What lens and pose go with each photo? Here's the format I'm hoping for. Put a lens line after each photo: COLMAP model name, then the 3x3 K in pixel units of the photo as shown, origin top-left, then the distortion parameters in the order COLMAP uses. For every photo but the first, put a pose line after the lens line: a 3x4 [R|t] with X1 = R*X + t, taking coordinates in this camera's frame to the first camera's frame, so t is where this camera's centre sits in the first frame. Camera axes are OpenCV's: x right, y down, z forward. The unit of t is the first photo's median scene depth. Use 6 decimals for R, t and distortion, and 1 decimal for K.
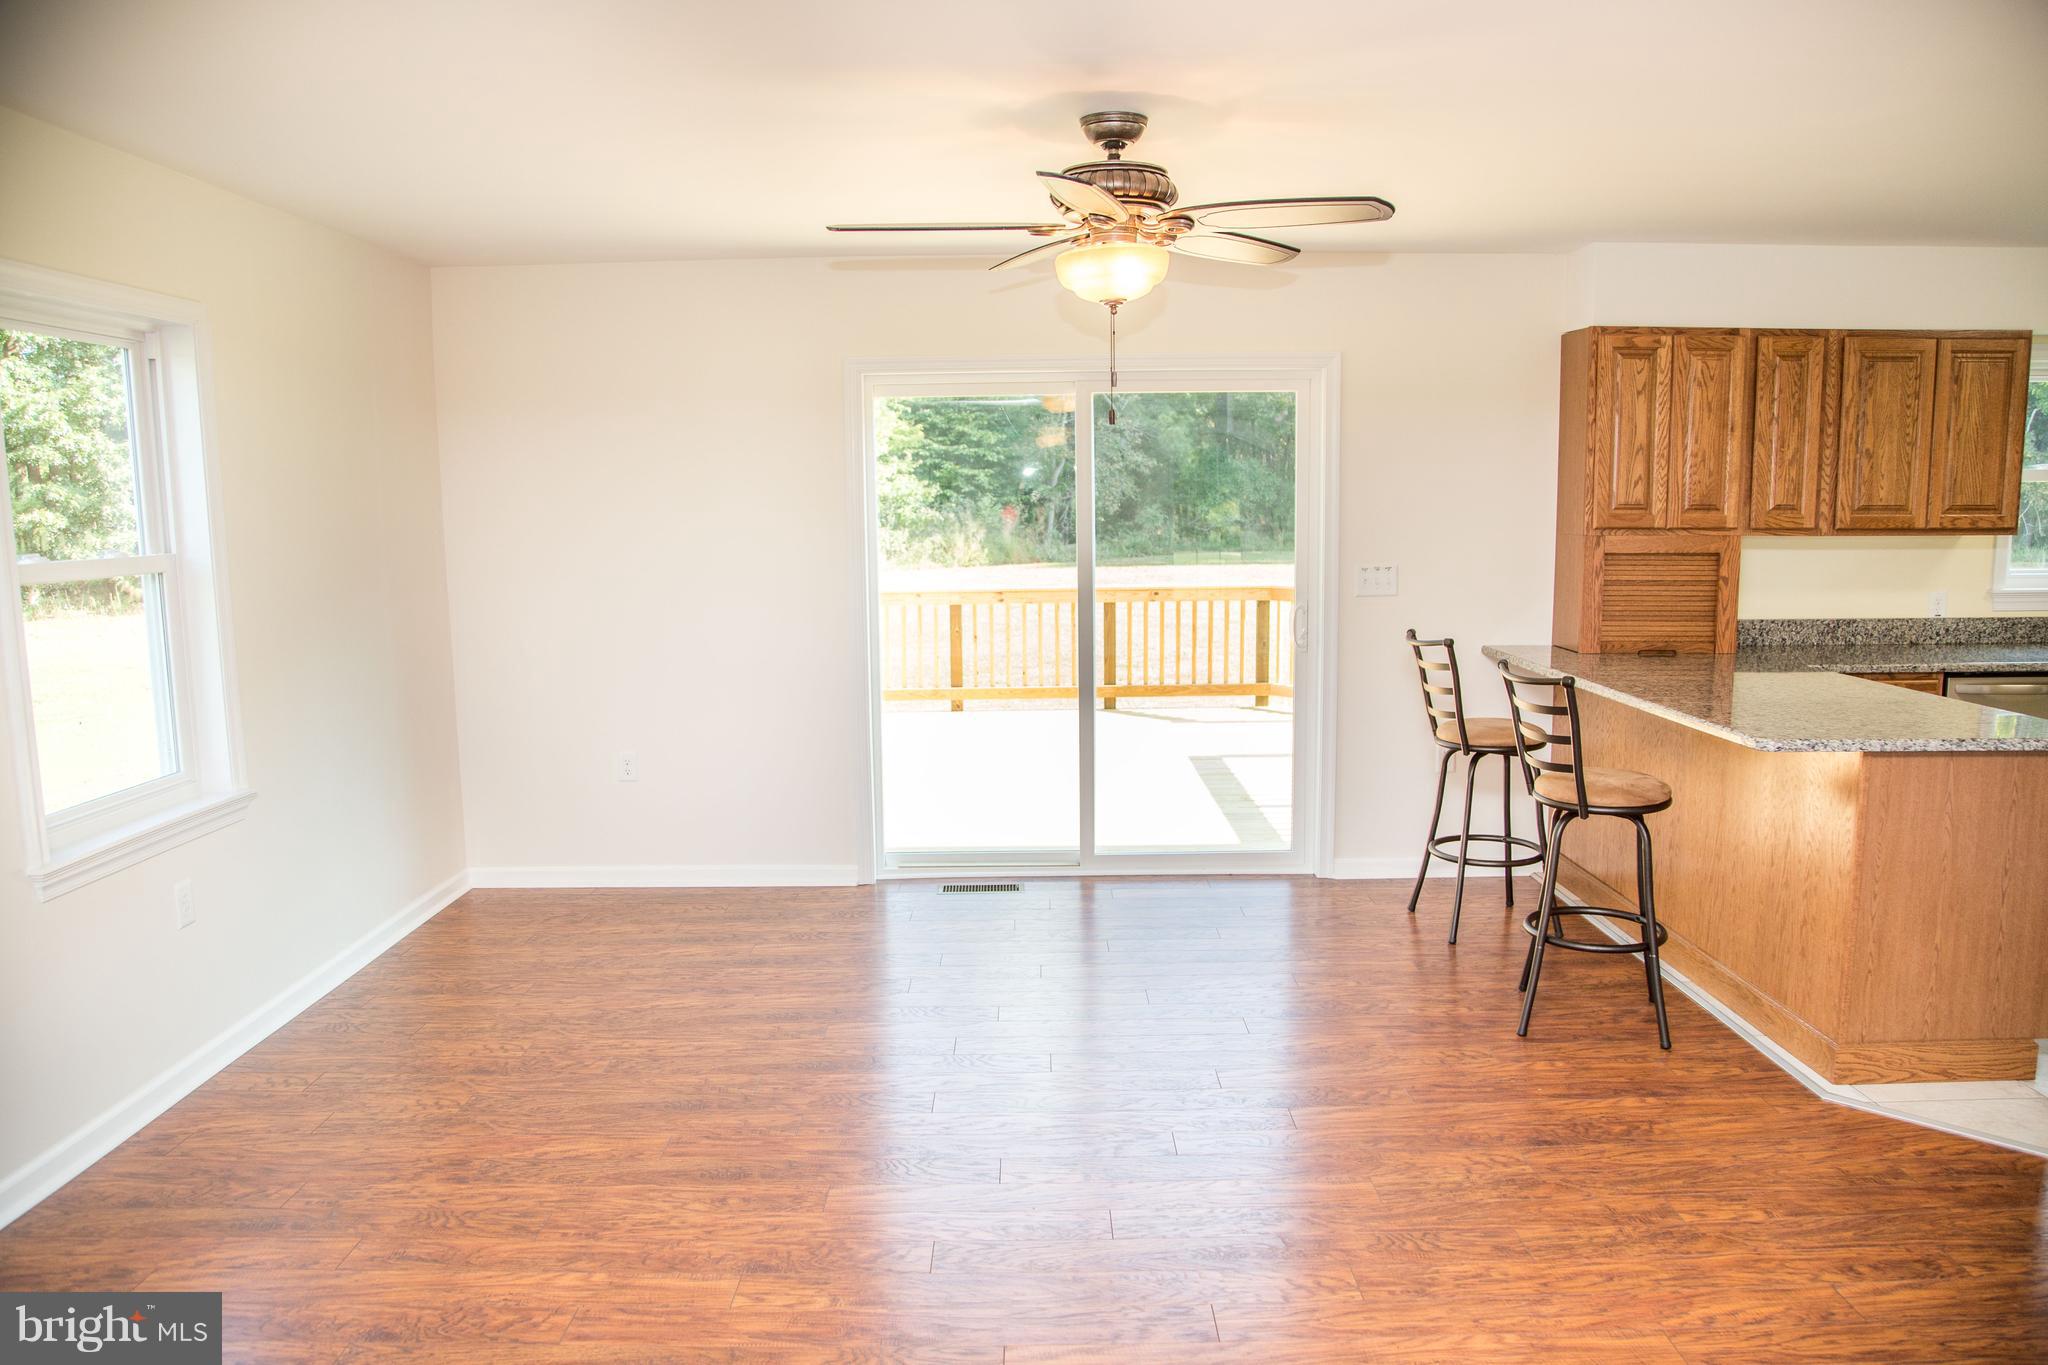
lens RADIAL K [[1412.2, 0, 1030.6], [0, 1412.2, 690.3], [0, 0, 1]] dist [-0.104896, 0.053926]
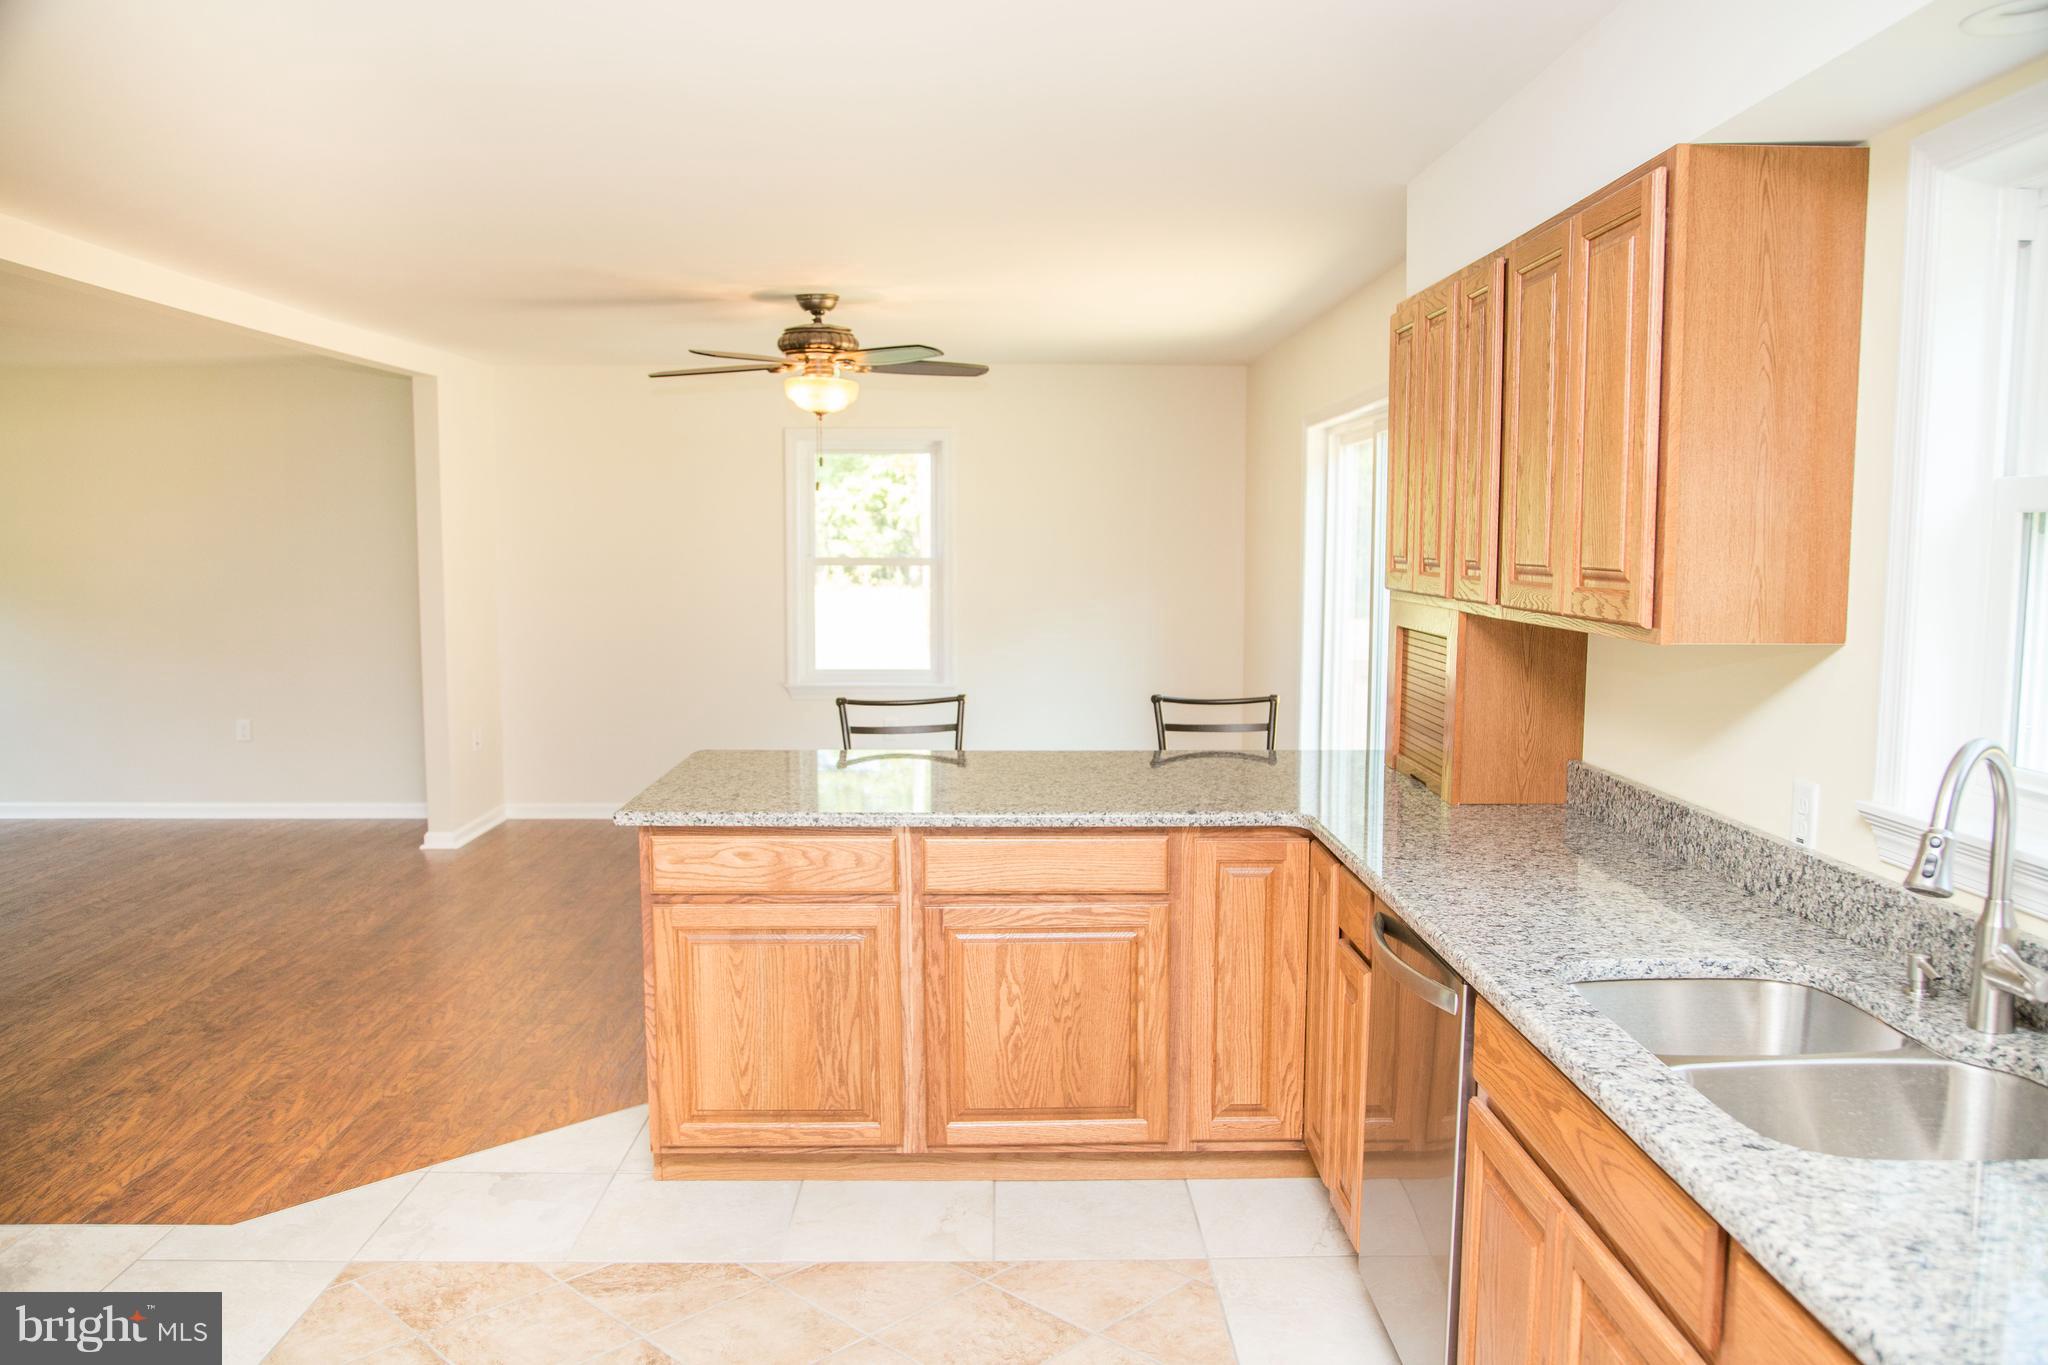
lens RADIAL K [[1565.1, 0, 1025.7], [0, 1565.1, 702.1], [0, 0, 1]] dist [-0.062847, 0.021606]
pose [[0.016950, 0.117483, -0.992930, 1.142358], [-0.139755, 0.983602, 0.113994, -0.118770], [0.990041, 0.136835, 0.033091, 0.761961]]
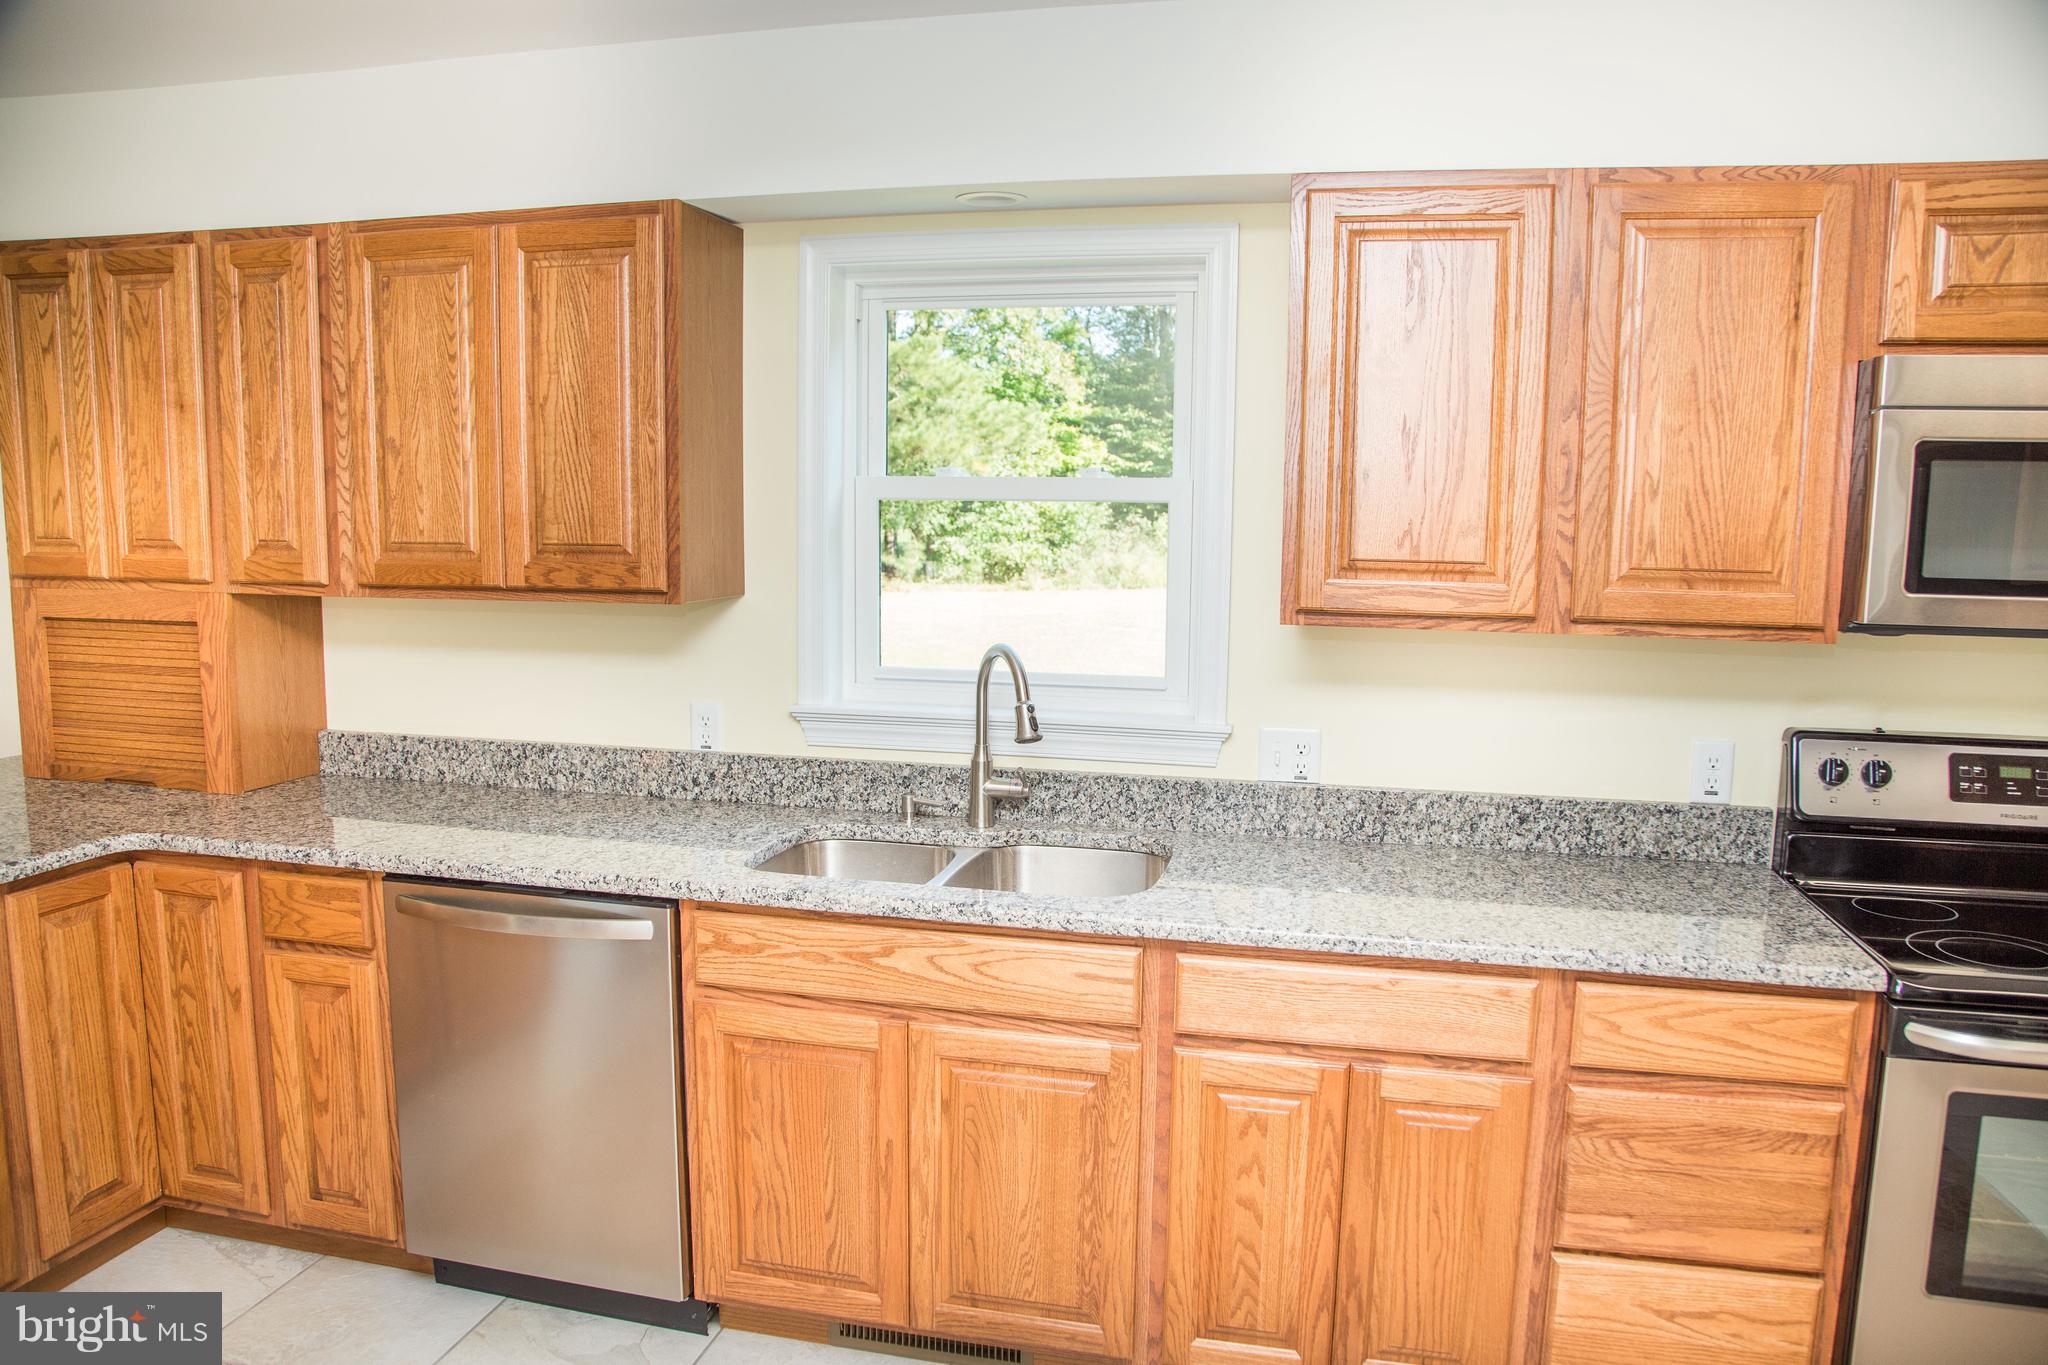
lens RADIAL K [[1412.2, 0, 1028.6], [0, 1412.2, 701.1], [0, 0, 1]] dist [-0.104896, 0.053926]
pose [[0.972788, 0.054102, -0.225291, 0.933419], [-0.055270, 0.998471, 0.001124, -0.082518], [0.225007, 0.011359, 0.974291, 0.495644]]
